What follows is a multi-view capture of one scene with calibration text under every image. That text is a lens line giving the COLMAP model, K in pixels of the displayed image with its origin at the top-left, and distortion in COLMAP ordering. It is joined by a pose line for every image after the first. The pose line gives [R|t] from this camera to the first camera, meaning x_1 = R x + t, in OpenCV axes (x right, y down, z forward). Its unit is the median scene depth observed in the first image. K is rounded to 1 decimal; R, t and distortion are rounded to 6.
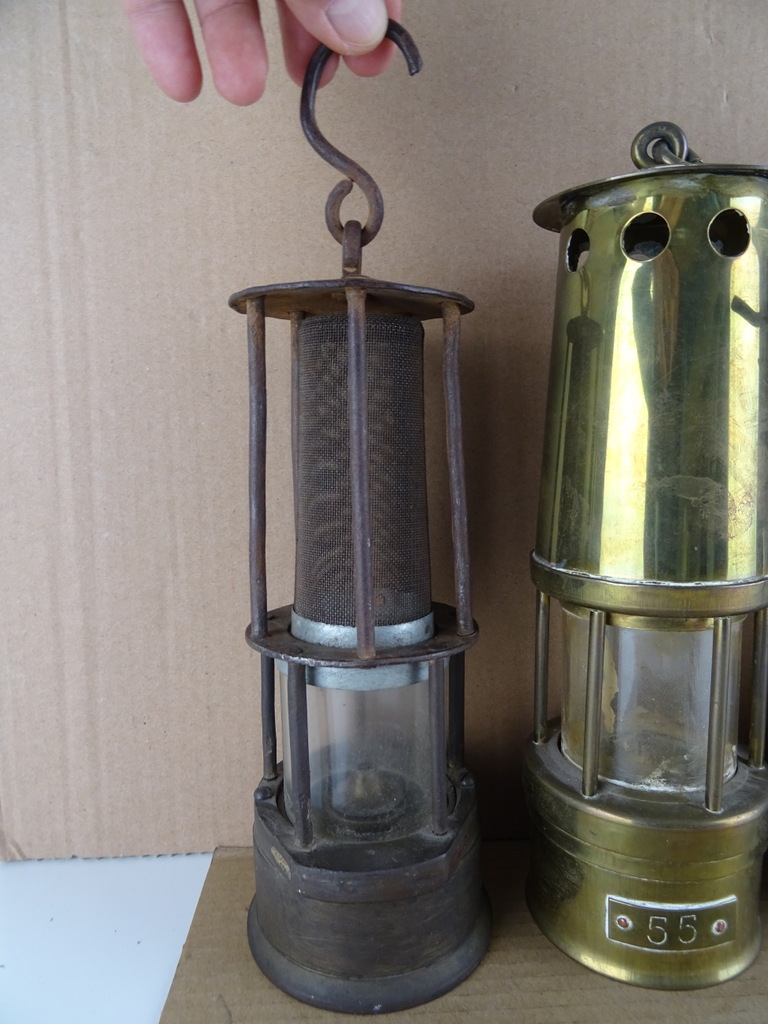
lens RADIAL K [[775.0, 0, 381.0], [0, 775.0, 516.0], [0, 0, 1]] dist [-0.005185, -0.004105]
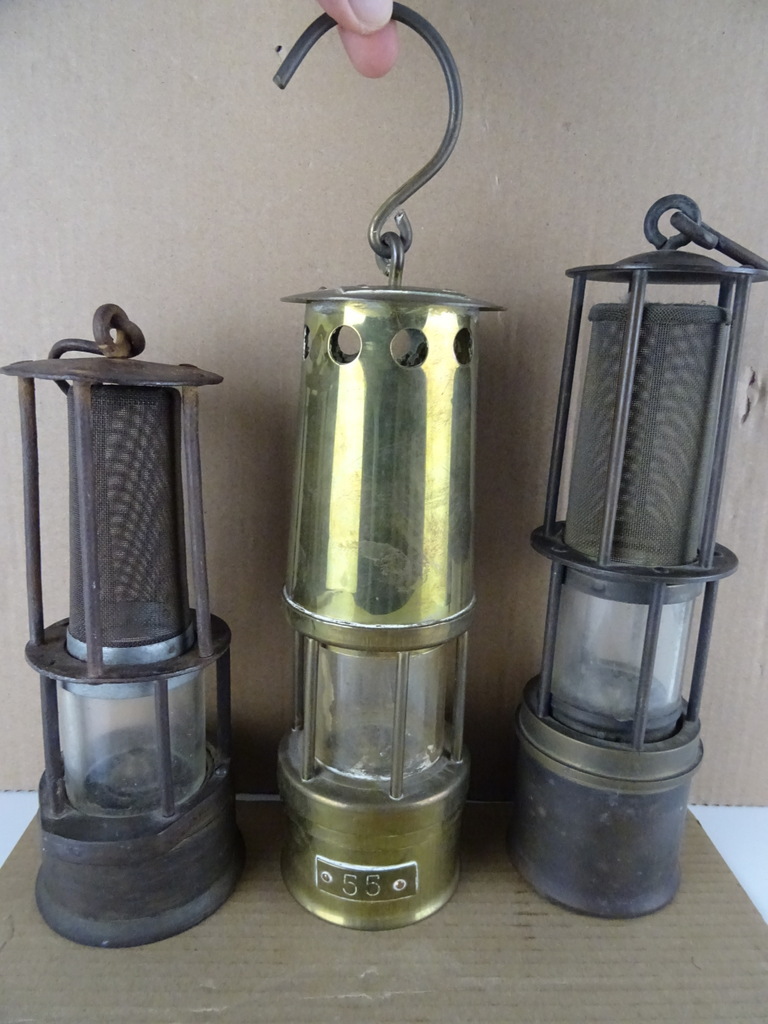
lens RADIAL K [[741.1, 0, 382.4], [0, 741.1, 513.0], [0, 0, 1]] dist [-0.005349, -0.002256]
pose [[0.998487, 0.054972, 0.000946, 0.311417], [-0.054786, 0.993376, 0.101006, -0.164669], [0.004613, -0.100905, 0.994885, -0.126700]]
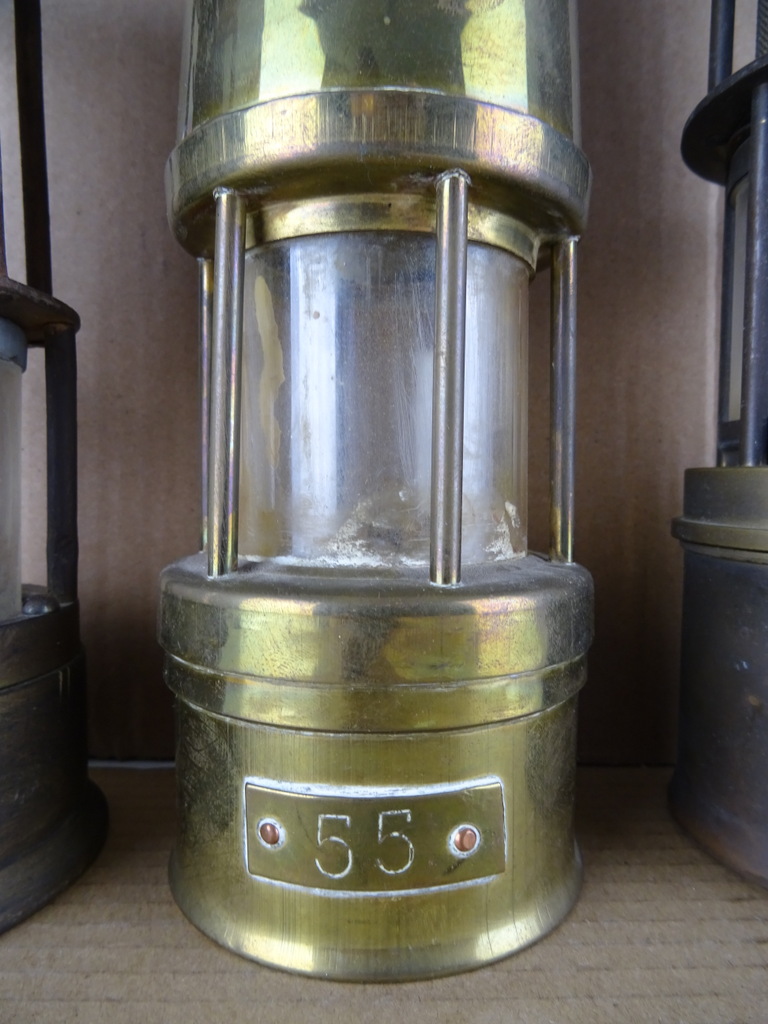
lens RADIAL K [[741.1, 0, 394.5], [0, 741.1, 513.0], [0, 0, 1]] dist [-0.005349, -0.002256]
pose [[0.999573, 0.028299, -0.007343, 0.328050], [-0.028900, 0.994375, -0.101900, 0.311674], [0.004418, 0.102069, 0.994768, 0.429694]]
